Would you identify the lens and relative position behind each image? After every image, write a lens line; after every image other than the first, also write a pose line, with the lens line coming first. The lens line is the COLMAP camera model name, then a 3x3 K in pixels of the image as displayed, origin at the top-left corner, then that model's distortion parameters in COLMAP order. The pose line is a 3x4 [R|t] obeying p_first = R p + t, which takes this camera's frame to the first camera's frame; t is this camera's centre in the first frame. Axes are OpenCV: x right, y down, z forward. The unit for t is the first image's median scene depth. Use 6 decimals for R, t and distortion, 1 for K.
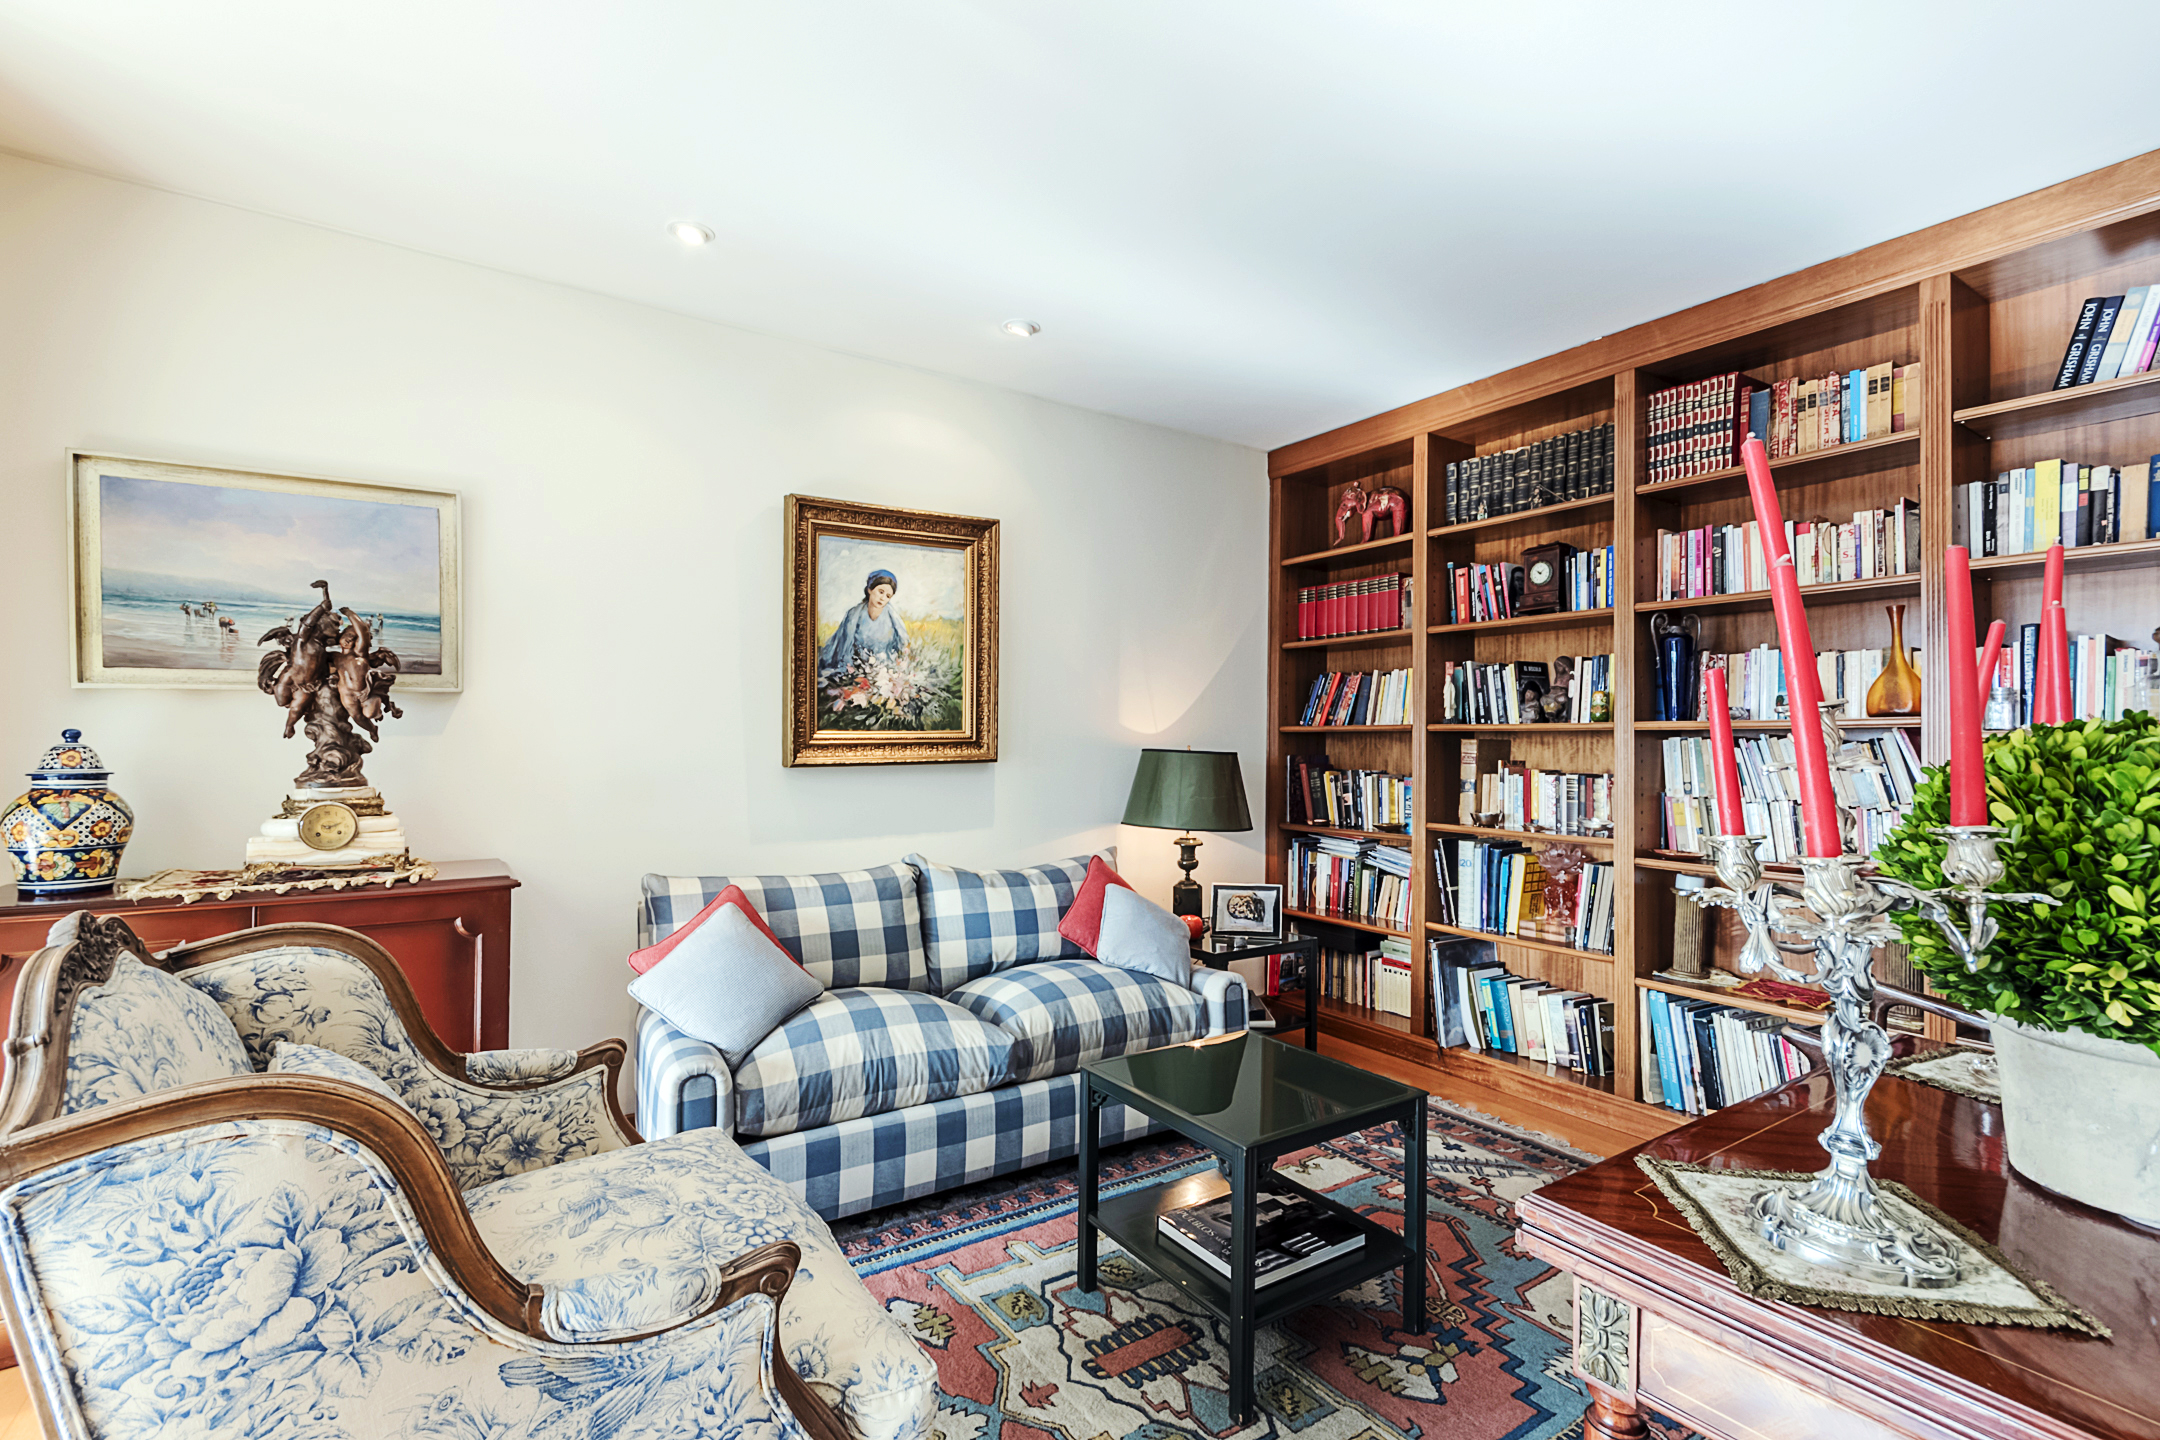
lens RADIAL K [[959.2, 0, 1080.6], [0, 959.2, 732.3], [0, 0, 1]] dist [-0.002180, -0.000388]
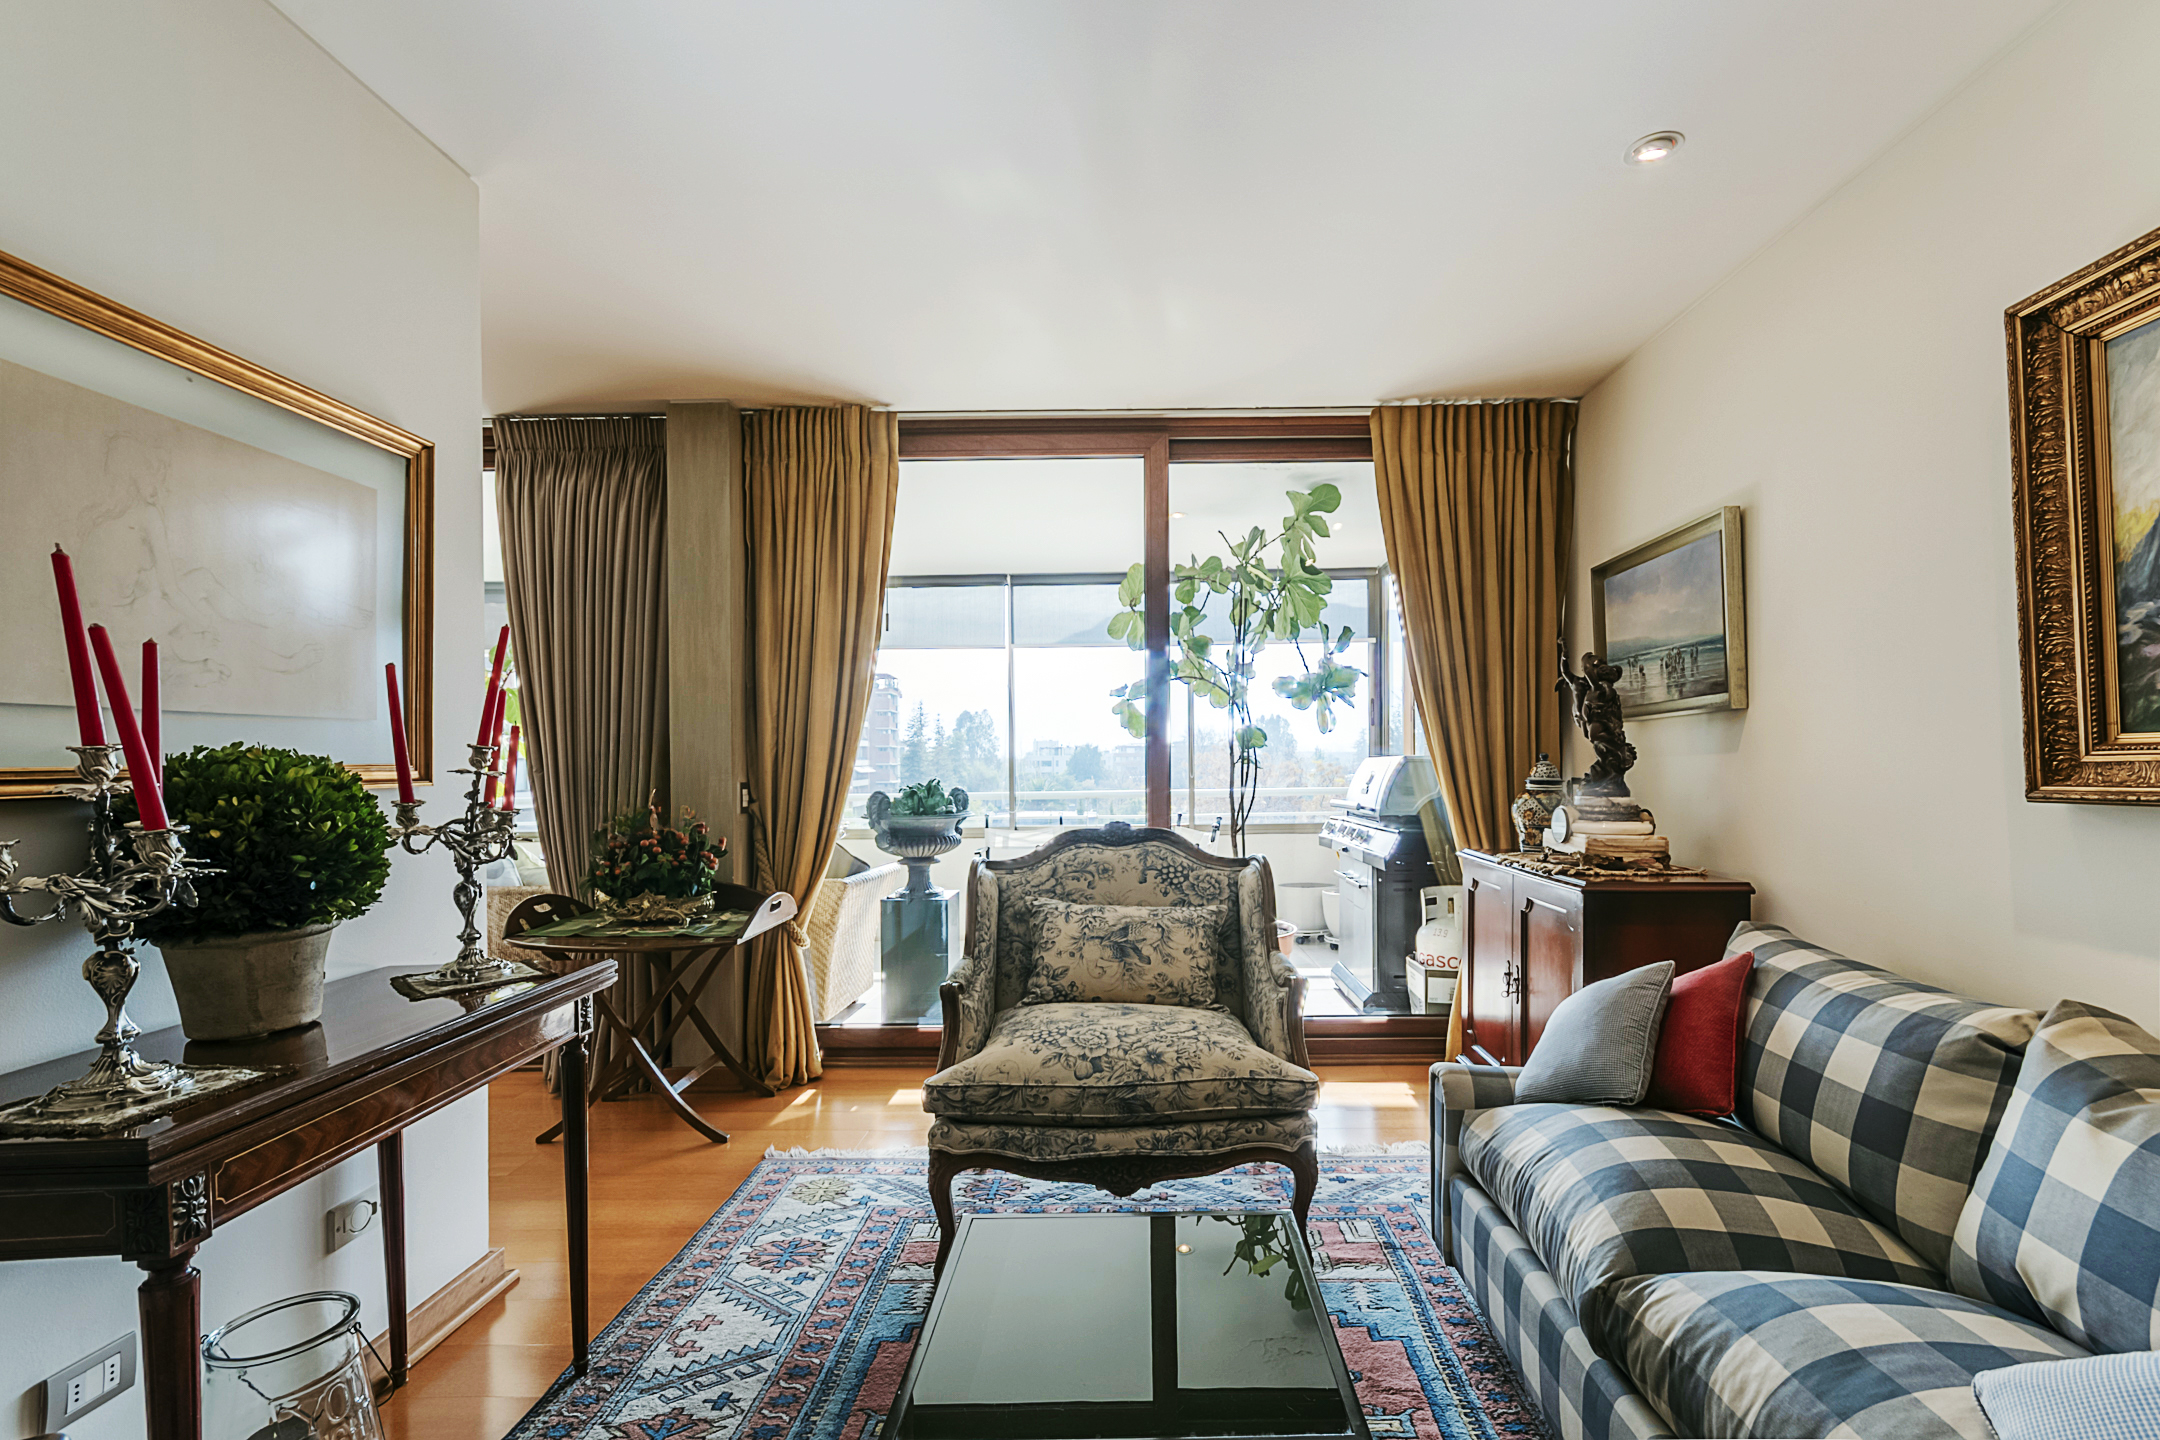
lens RADIAL K [[959.2, 0, 1080.6], [0, 959.2, 732.3], [0, 0, 1]] dist [-0.002180, -0.000388]
pose [[-0.592869, -0.027385, -0.804833, 0.579386], [0.010789, 0.999062, -0.041942, 0.018546], [0.805227, -0.033549, -0.592017, 1.076957]]
